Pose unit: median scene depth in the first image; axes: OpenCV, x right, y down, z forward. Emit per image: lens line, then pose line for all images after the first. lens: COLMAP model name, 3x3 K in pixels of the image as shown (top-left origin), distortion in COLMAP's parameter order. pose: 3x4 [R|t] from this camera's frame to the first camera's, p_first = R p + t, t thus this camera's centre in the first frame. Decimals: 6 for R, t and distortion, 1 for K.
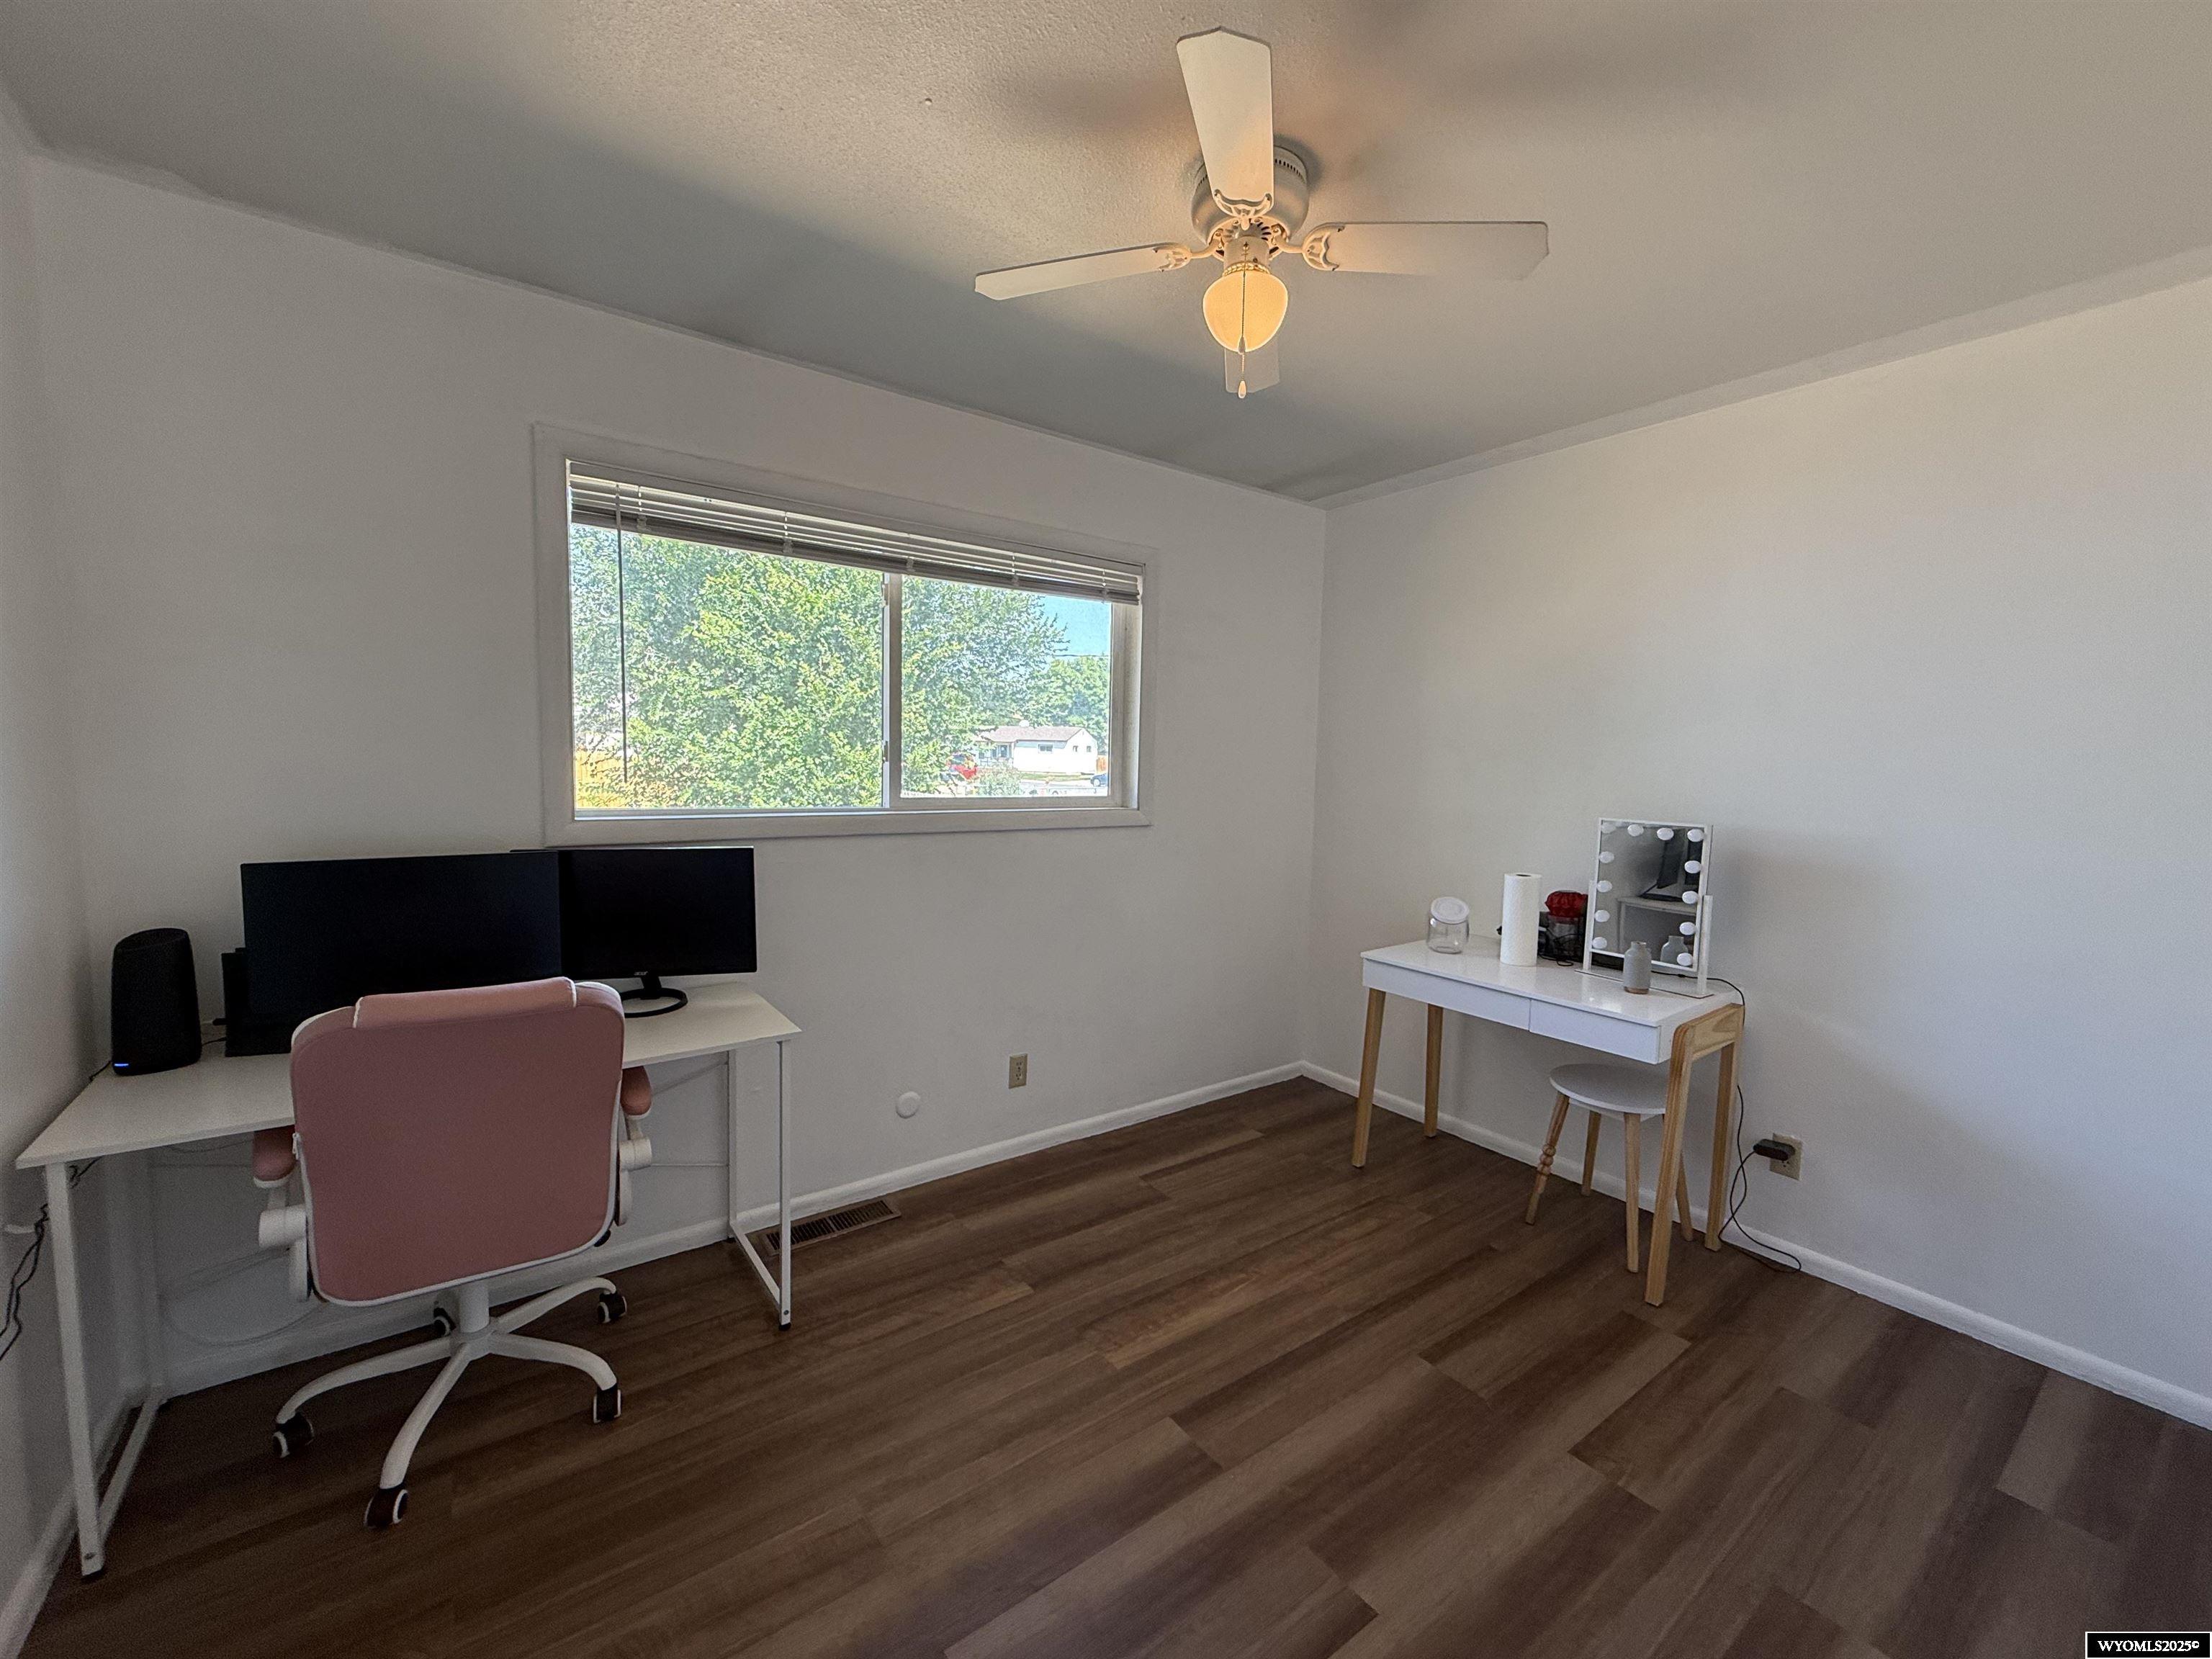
lens RADIAL K [[890.1, 0, 1111.5], [0, 890.1, 834.6], [0, 0, 1]] dist [-0.001167, -0.000410]
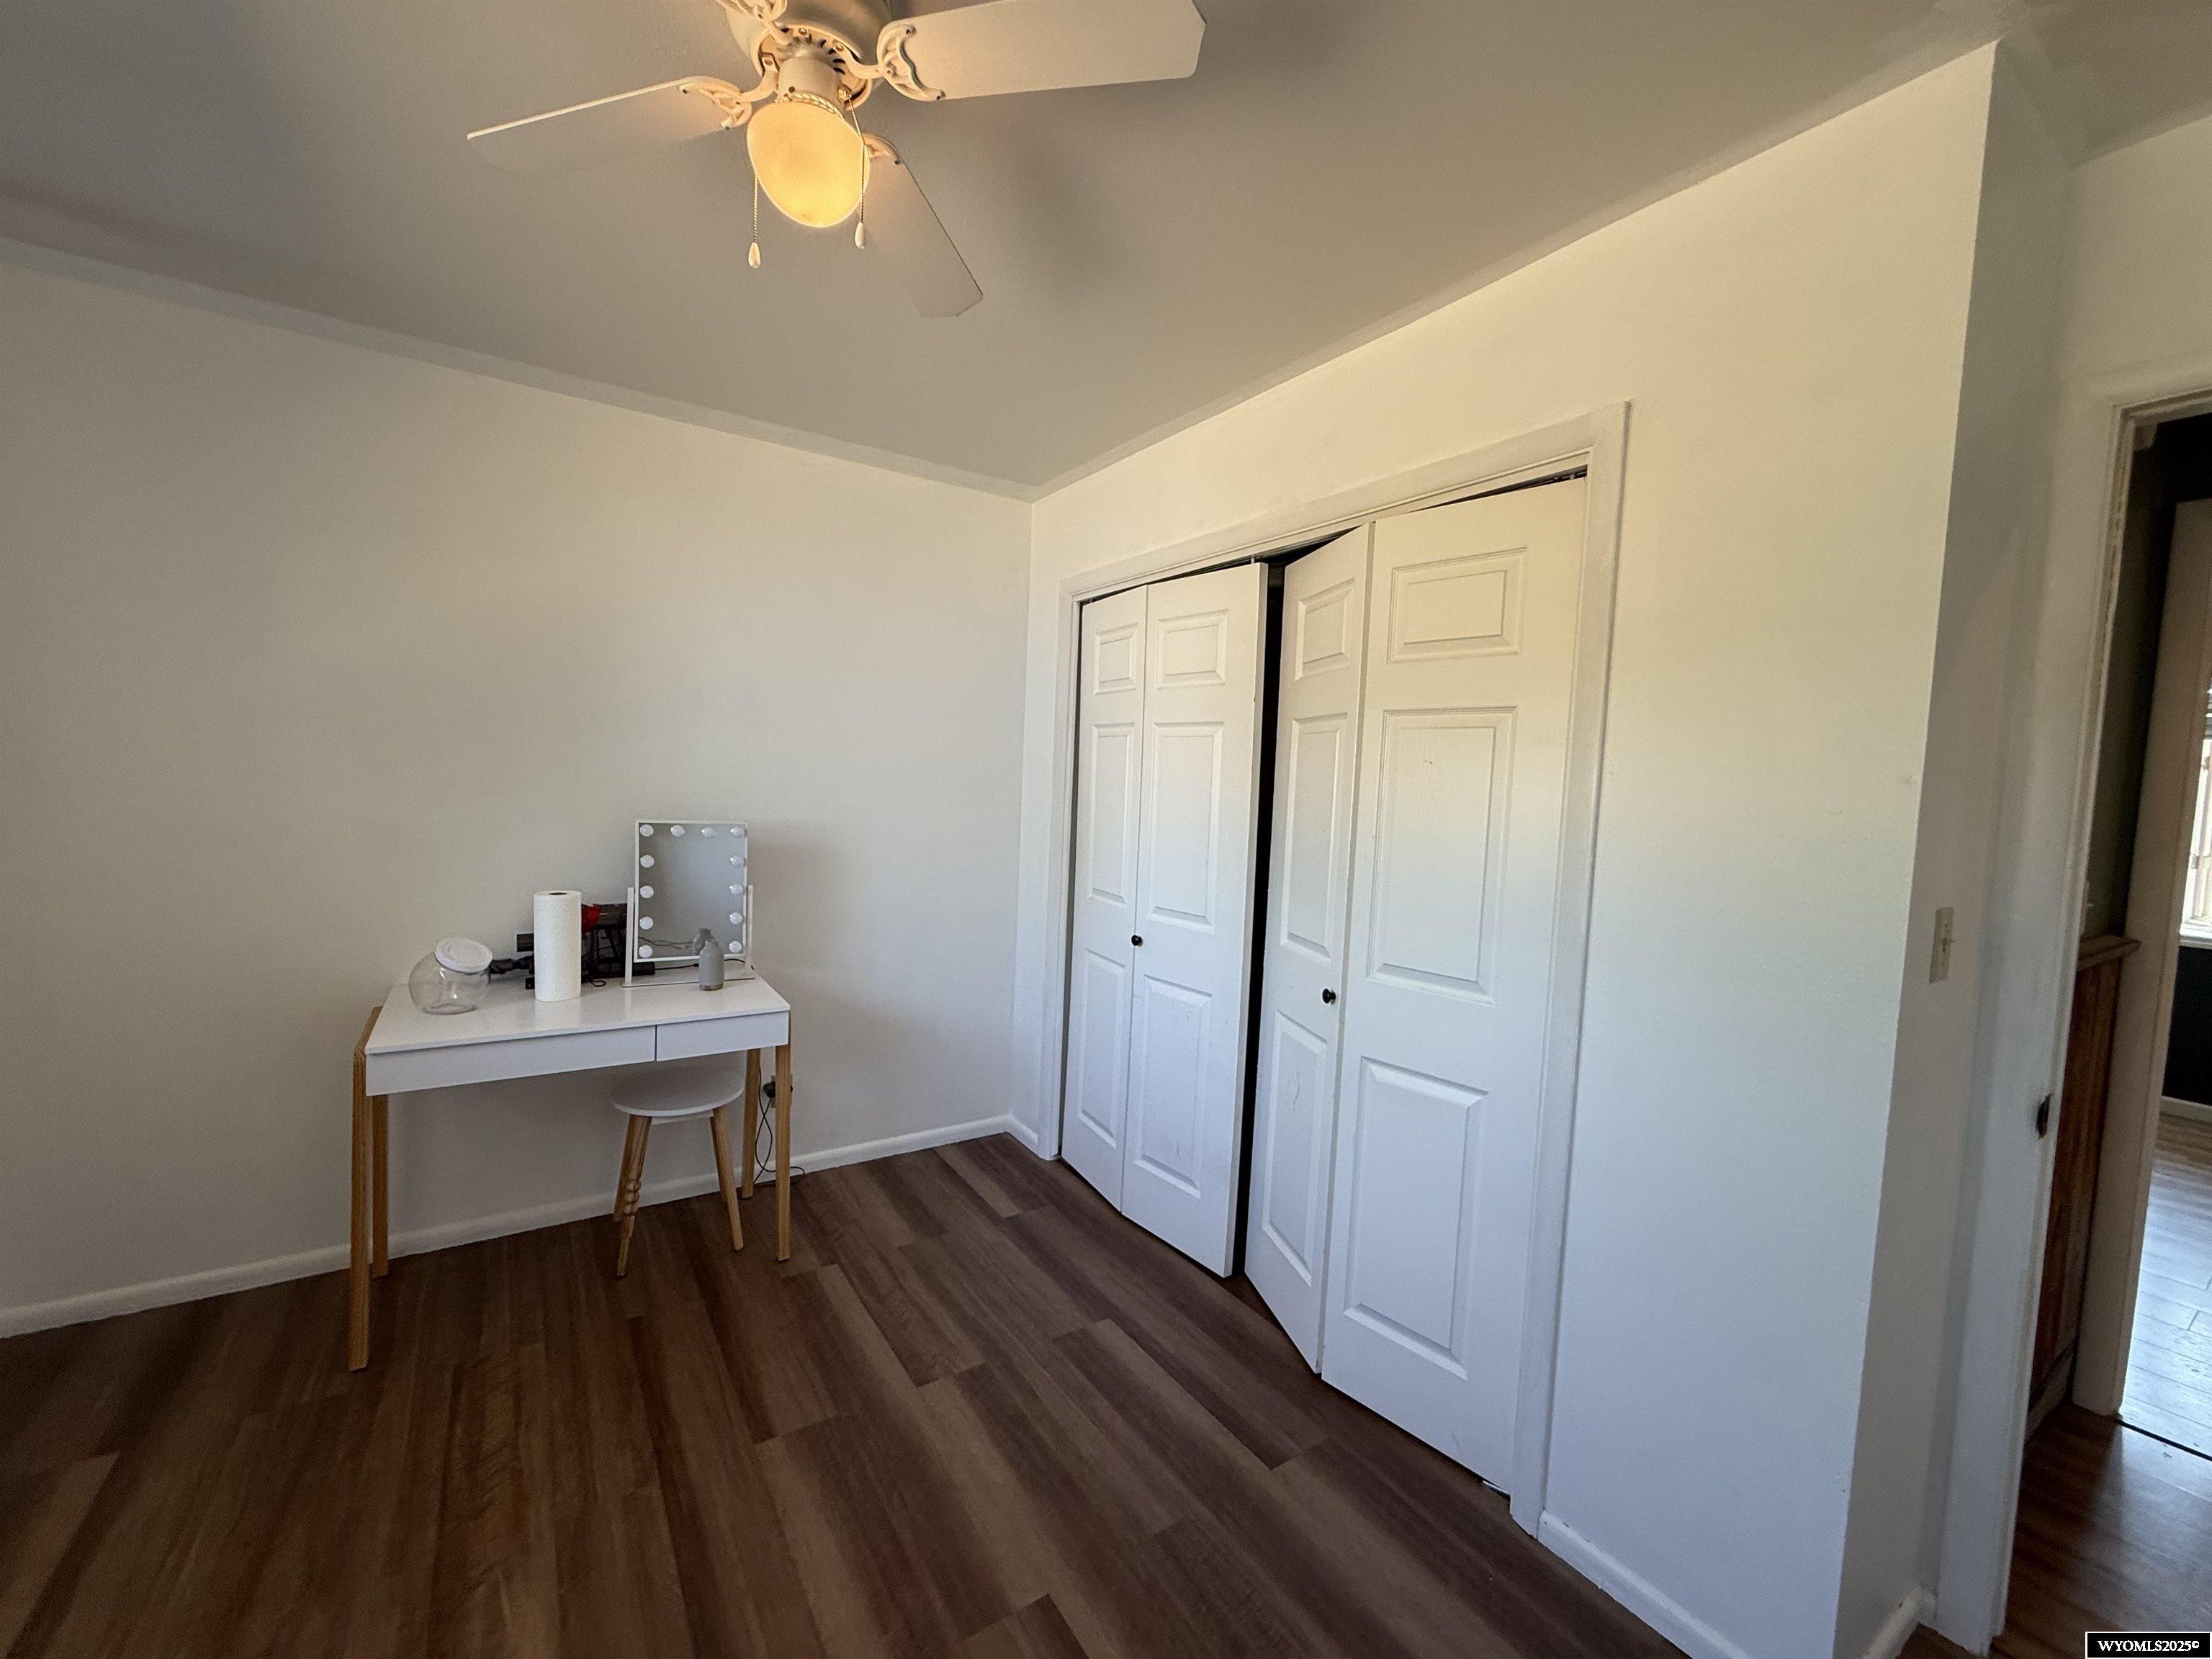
lens RADIAL K [[890.1, 0, 1111.3], [0, 890.1, 831.0], [0, 0, 1]] dist [-0.001167, -0.000410]
pose [[0.050019, -0.082399, 0.995343, -0.400225], [0.044197, 0.995797, 0.080215, -0.066521], [-0.997770, 0.039979, 0.053451, 0.489583]]
